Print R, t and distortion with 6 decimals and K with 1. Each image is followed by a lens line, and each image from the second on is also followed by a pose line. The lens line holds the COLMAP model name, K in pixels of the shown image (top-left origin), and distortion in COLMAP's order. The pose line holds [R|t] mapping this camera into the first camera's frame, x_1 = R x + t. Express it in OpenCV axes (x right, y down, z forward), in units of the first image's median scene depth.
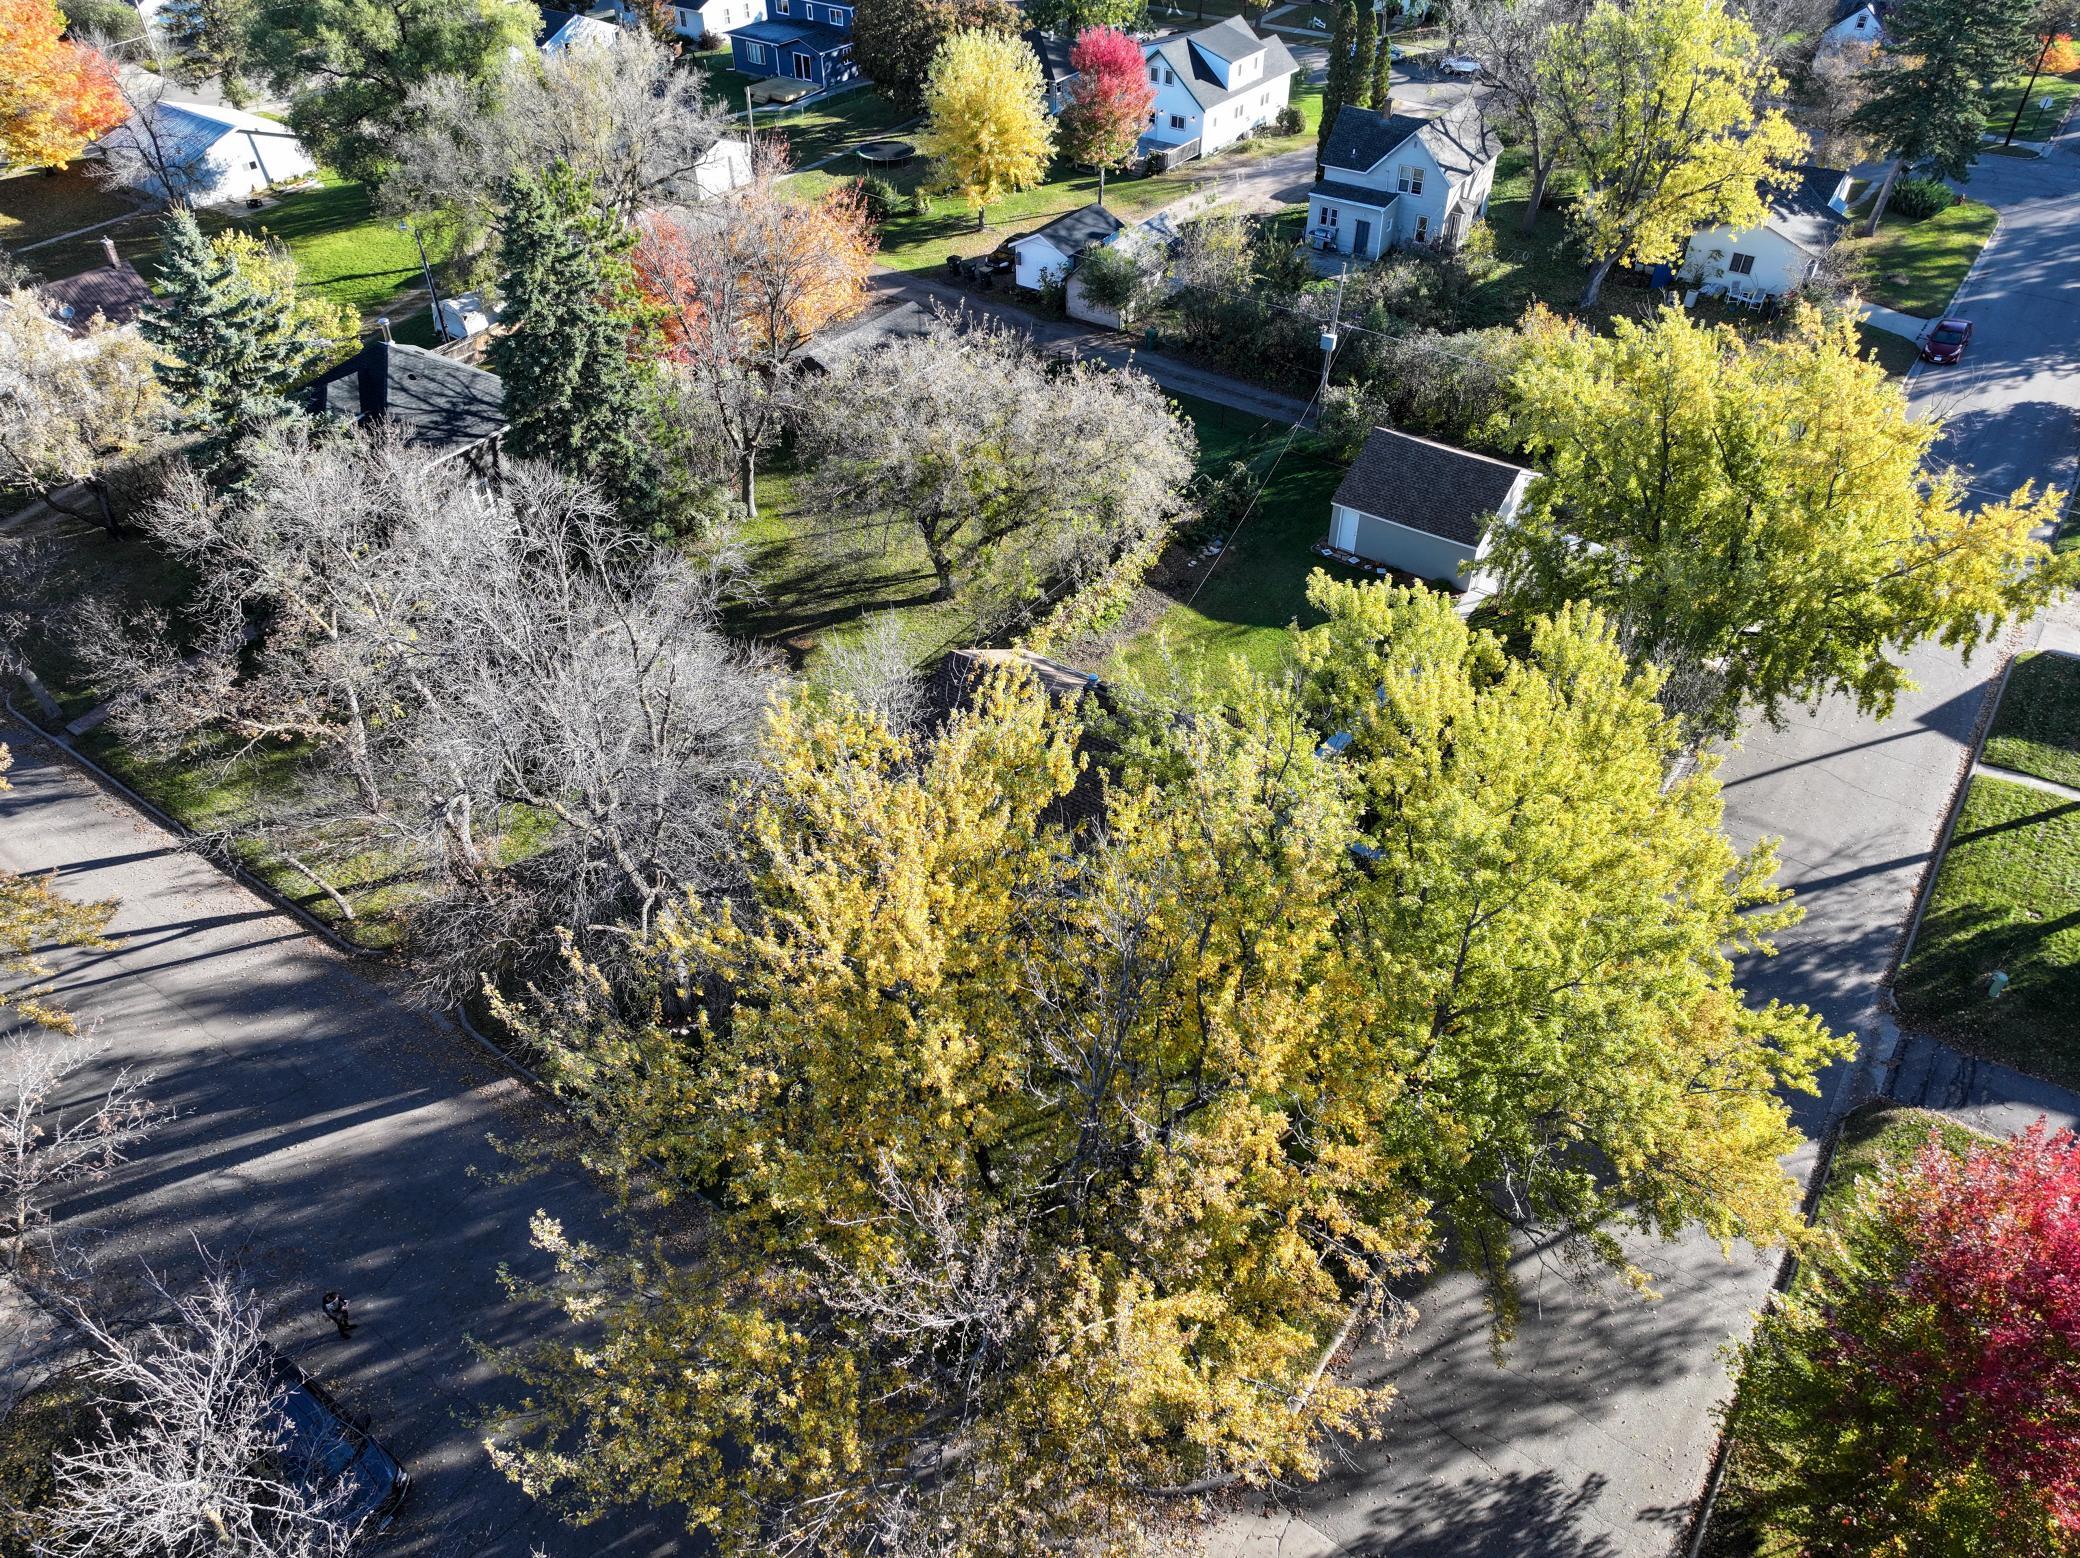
lens RADIAL K [[1448.5, 0, 1040.0], [0, 1448.5, 779.0], [0, 0, 1]] dist [-0.007247, 0.022383]
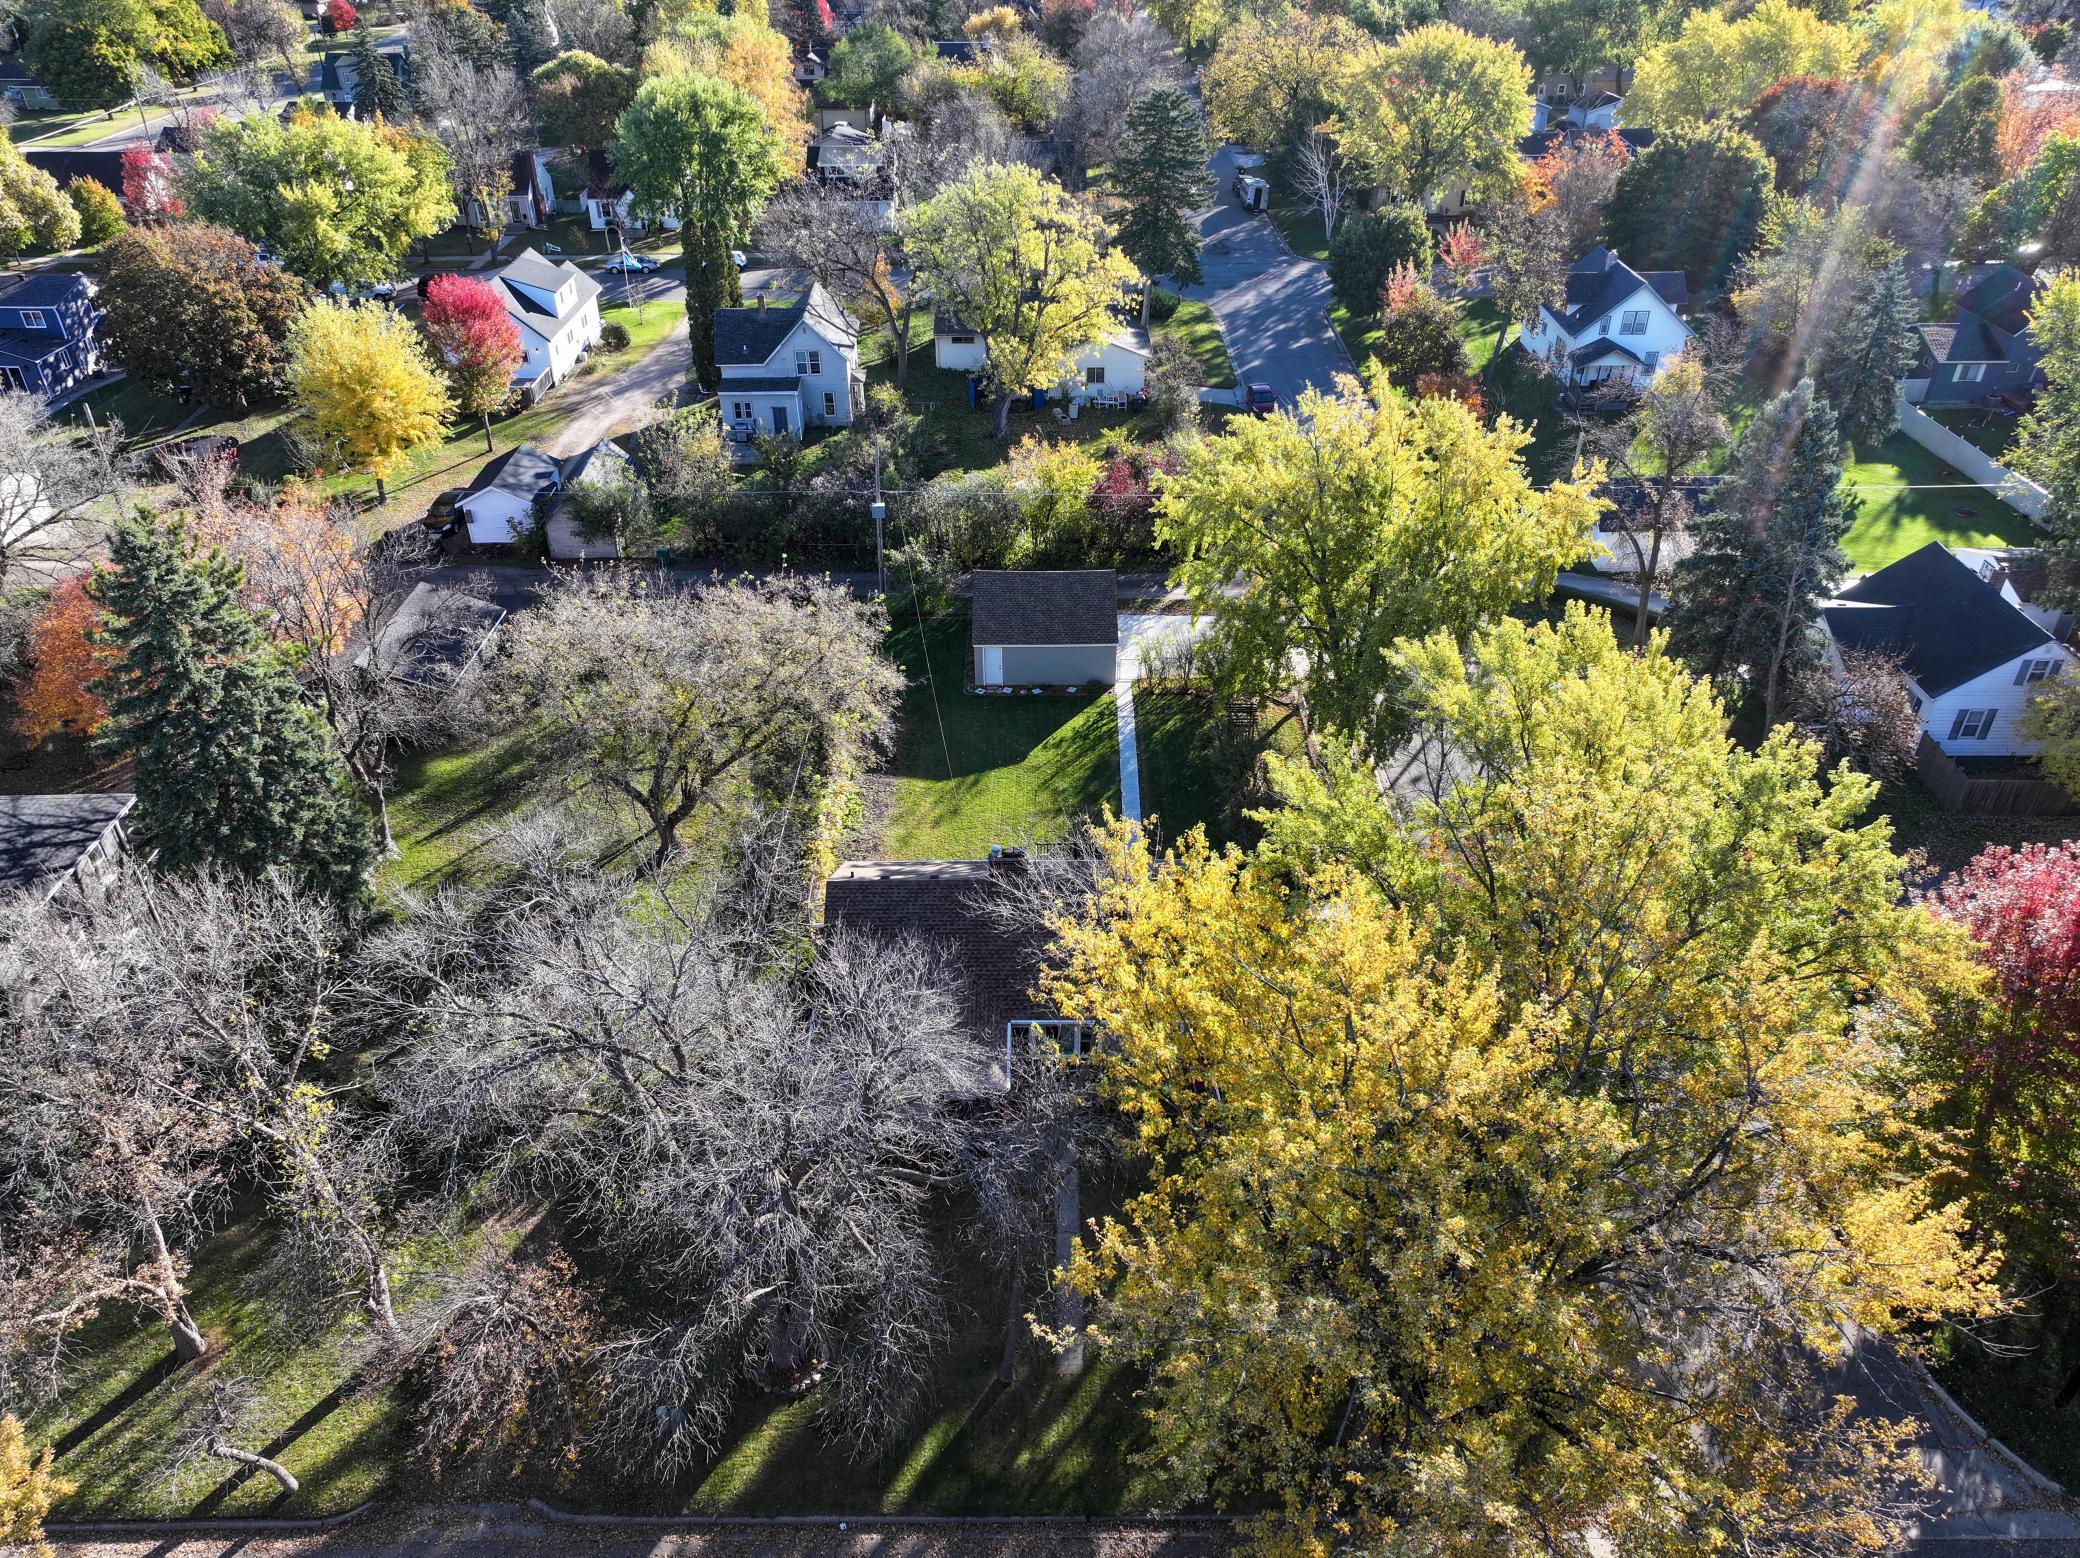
lens RADIAL K [[1448.5, 0, 1040.0], [0, 1448.5, 779.0], [0, 0, 1]] dist [-0.007247, 0.022383]
pose [[0.812445, -0.323476, 0.485074, -0.218165], [0.379197, 0.925137, -0.018176, -0.045010], [-0.442881, 0.198706, 0.874284, 0.052392]]
